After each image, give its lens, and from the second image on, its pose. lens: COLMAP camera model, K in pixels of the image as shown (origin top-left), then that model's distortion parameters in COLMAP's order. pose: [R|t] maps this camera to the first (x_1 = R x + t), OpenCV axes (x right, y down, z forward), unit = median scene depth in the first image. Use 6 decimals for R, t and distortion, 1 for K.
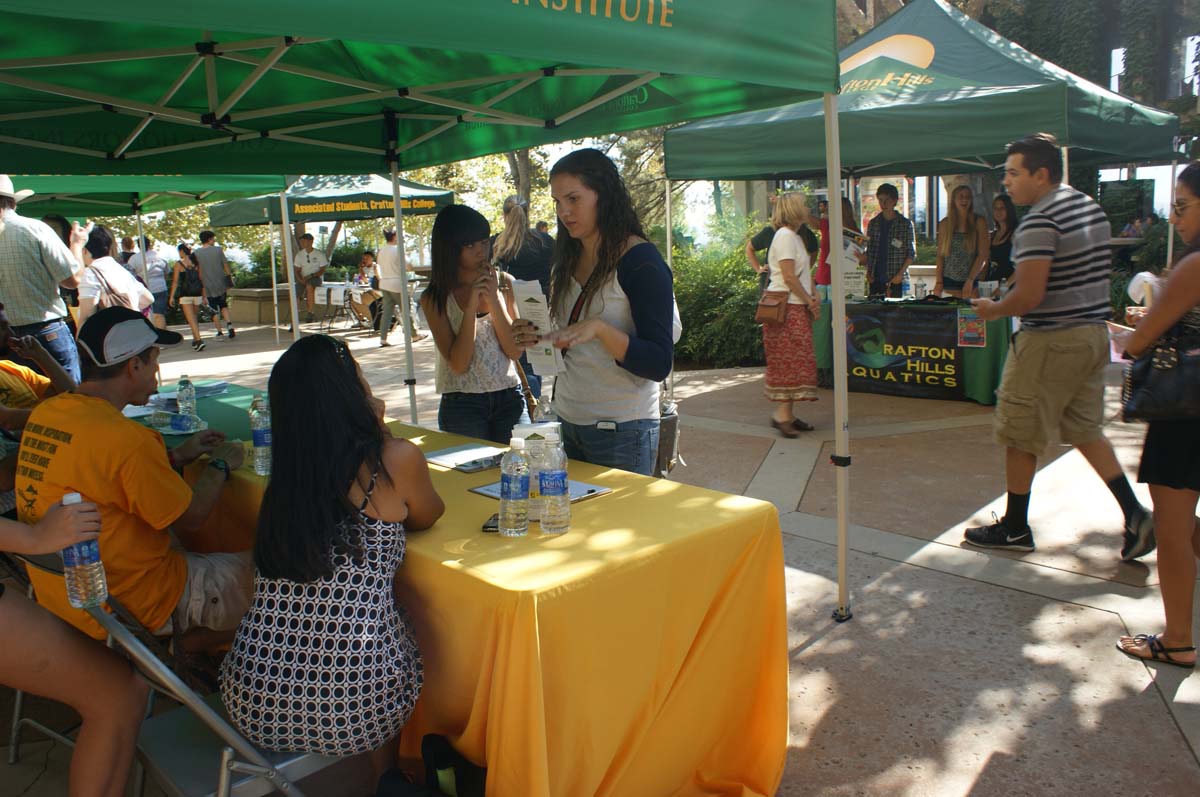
lens RADIAL K [[991.0, 0, 600.0], [0, 991.0, 398.5], [0, 0, 1]] dist [-0.142431, 0.165519]
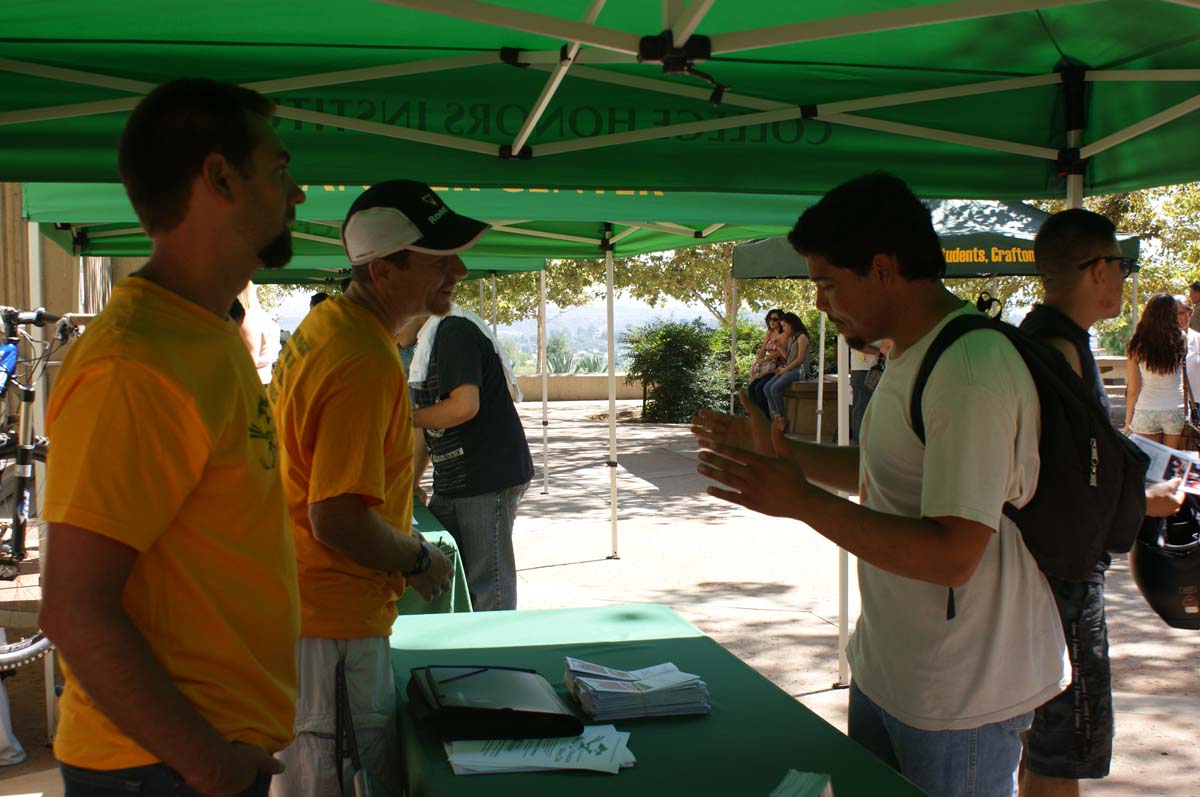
lens RADIAL K [[1446.0, 0, 600.0], [0, 1446.0, 398.5], [0, 0, 1]] dist [-0.077913, 0.025173]
pose [[0.886263, 0.070411, -0.457798, -0.076409], [-0.111820, 0.991668, -0.063954, -0.056134], [0.449481, 0.107872, 0.886753, 0.254769]]
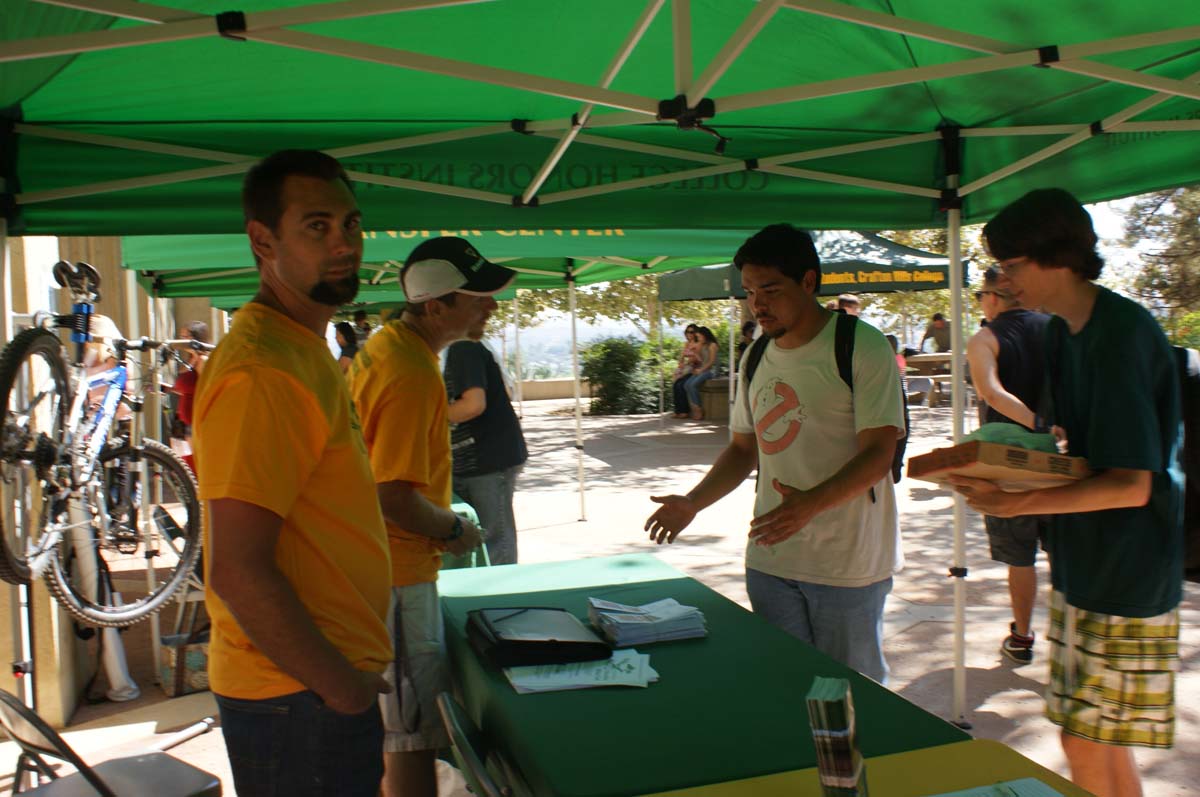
lens RADIAL K [[1116.6, 0, 600.0], [0, 1116.6, 398.5], [0, 0, 1]] dist [-0.102825, -0.002887]
pose [[0.909717, 0.040427, -0.413257, -0.103286], [-0.075288, 0.994812, -0.068417, -0.052180], [0.408347, 0.093353, 0.908041, 0.253384]]
